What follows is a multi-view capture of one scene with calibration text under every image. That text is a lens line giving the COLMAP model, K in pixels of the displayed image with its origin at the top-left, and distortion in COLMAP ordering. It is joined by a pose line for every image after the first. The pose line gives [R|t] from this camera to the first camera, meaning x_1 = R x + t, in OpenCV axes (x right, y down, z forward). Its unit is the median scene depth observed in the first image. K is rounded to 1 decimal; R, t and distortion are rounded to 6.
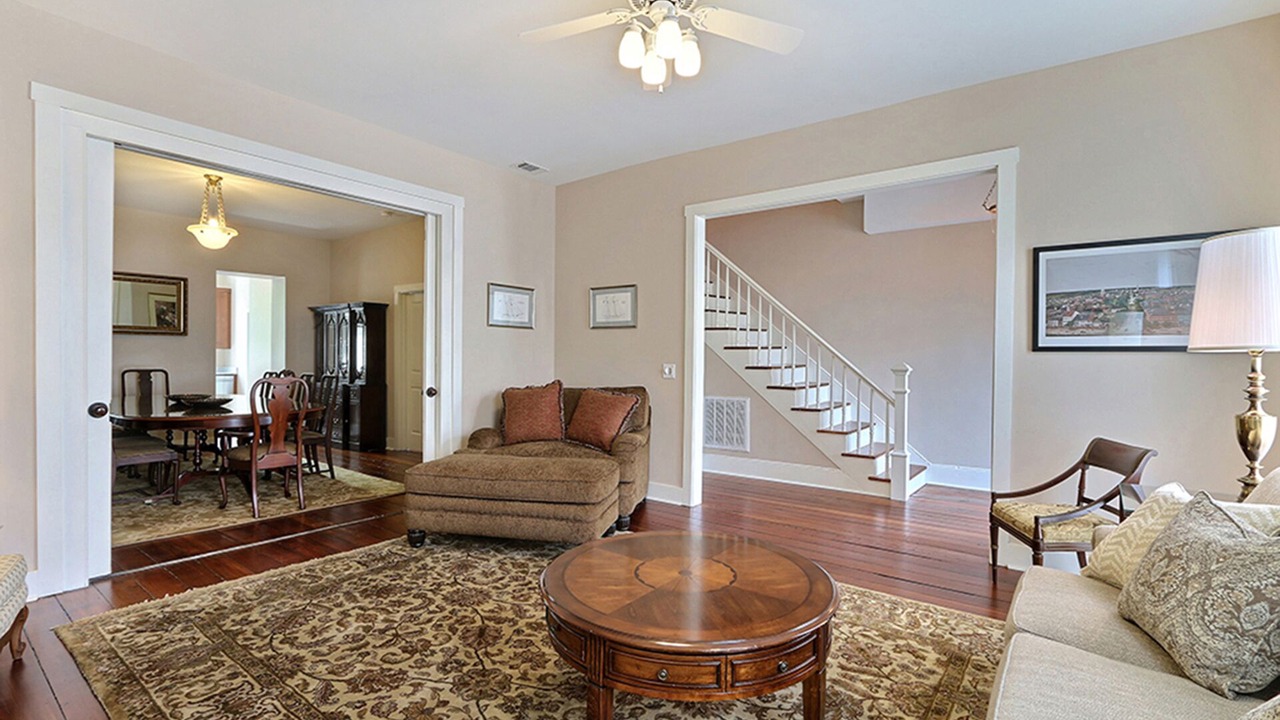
lens RADIAL K [[589.3, 0, 644.6], [0, 589.3, 360.0], [0, 0, 1]] dist [-0.007204, -0.000027]
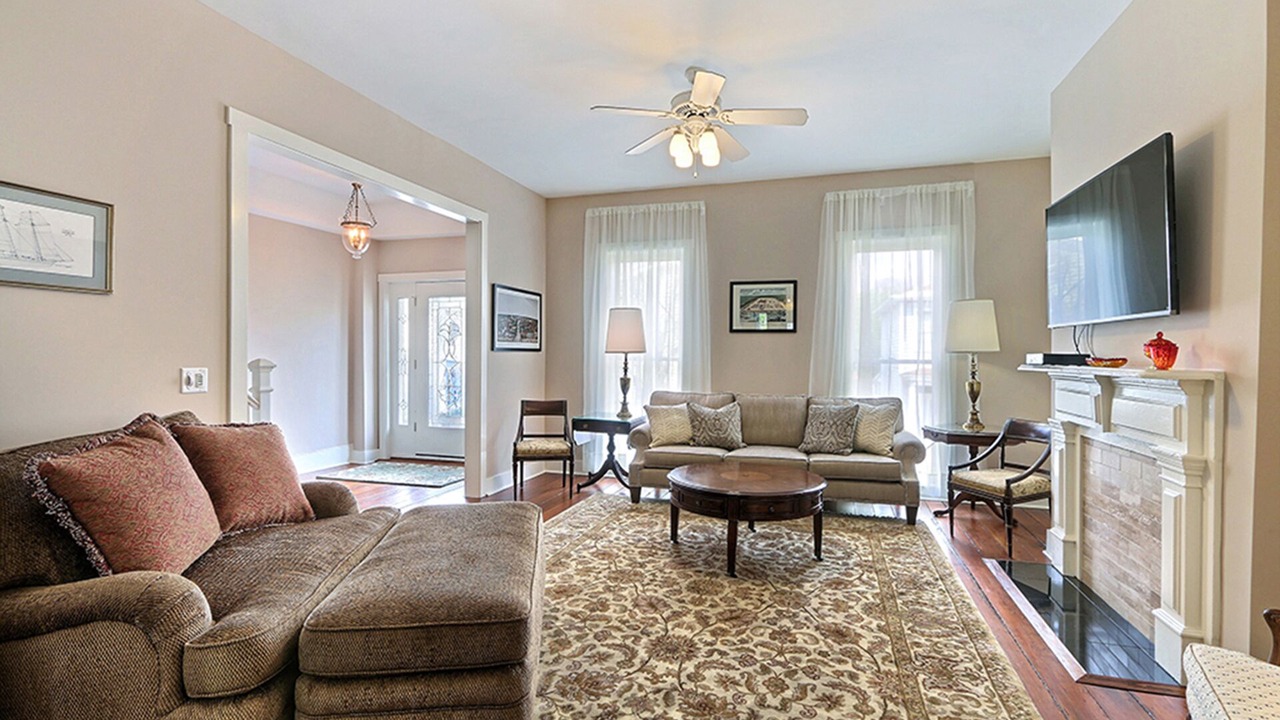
lens RADIAL K [[589.3, 0, 644.6], [0, 589.3, 360.0], [0, 0, 1]] dist [-0.007204, -0.000027]
pose [[-0.343509, -0.017844, 0.938980, -1.238310], [-0.006904, 0.999840, 0.016475, -0.024910], [-0.939124, -0.000823, -0.343577, 1.538188]]
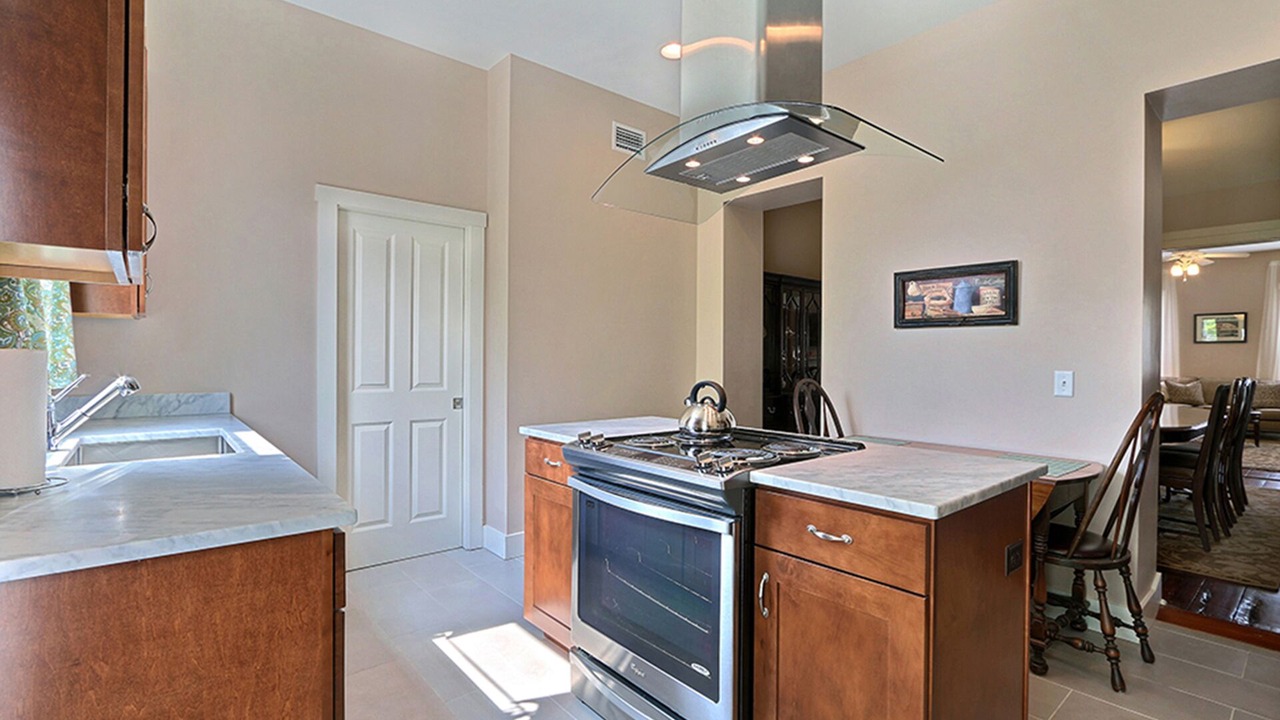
lens RADIAL K [[583.8, 0, 643.8], [0, 583.8, 361.3], [0, 0, 1]] dist [-0.019525, 0.008287]
pose [[0.224677, -0.015804, 0.974305, -3.867685], [-0.005548, 0.999832, 0.017498, -0.017257], [-0.974417, -0.009336, 0.224552, 3.201820]]
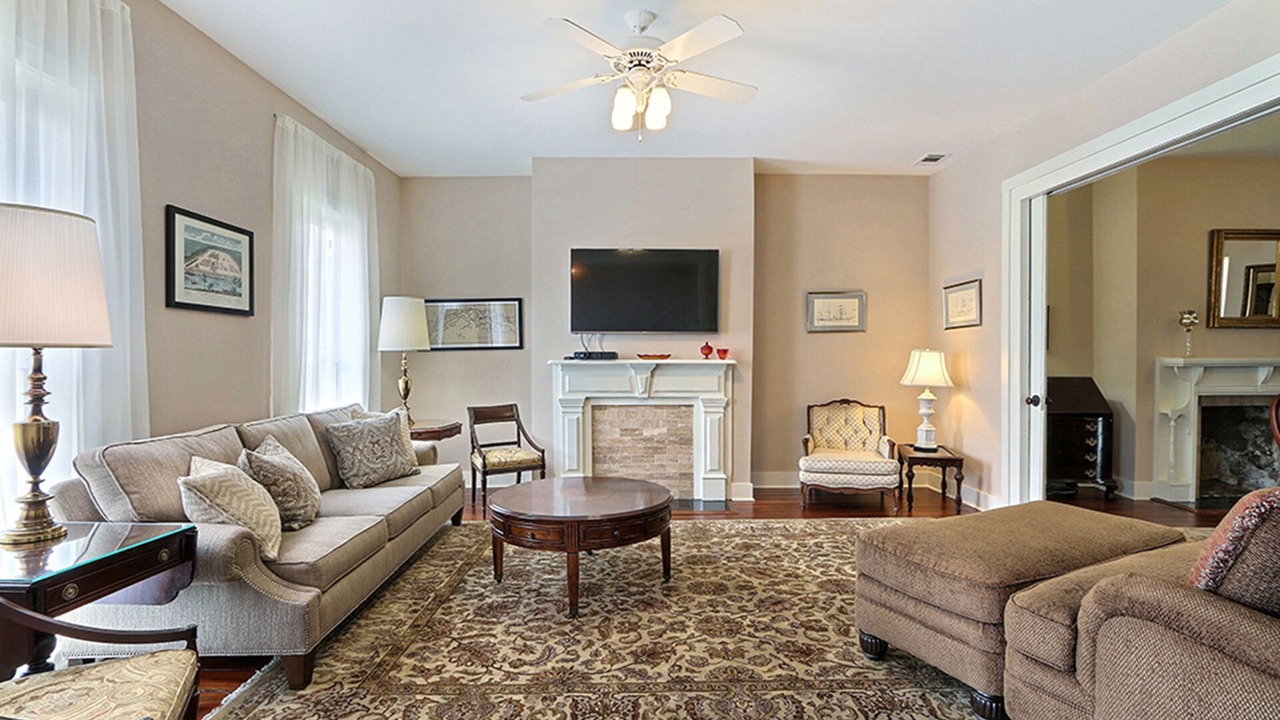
lens RADIAL K [[583.8, 0, 643.8], [0, 583.8, 361.3], [0, 0, 1]] dist [-0.019525, 0.008287]
pose [[-0.795963, -0.001995, -0.605342, 0.710505], [-0.007401, 0.999952, 0.006437, -0.006608], [0.605300, 0.009604, -0.795940, 1.871066]]
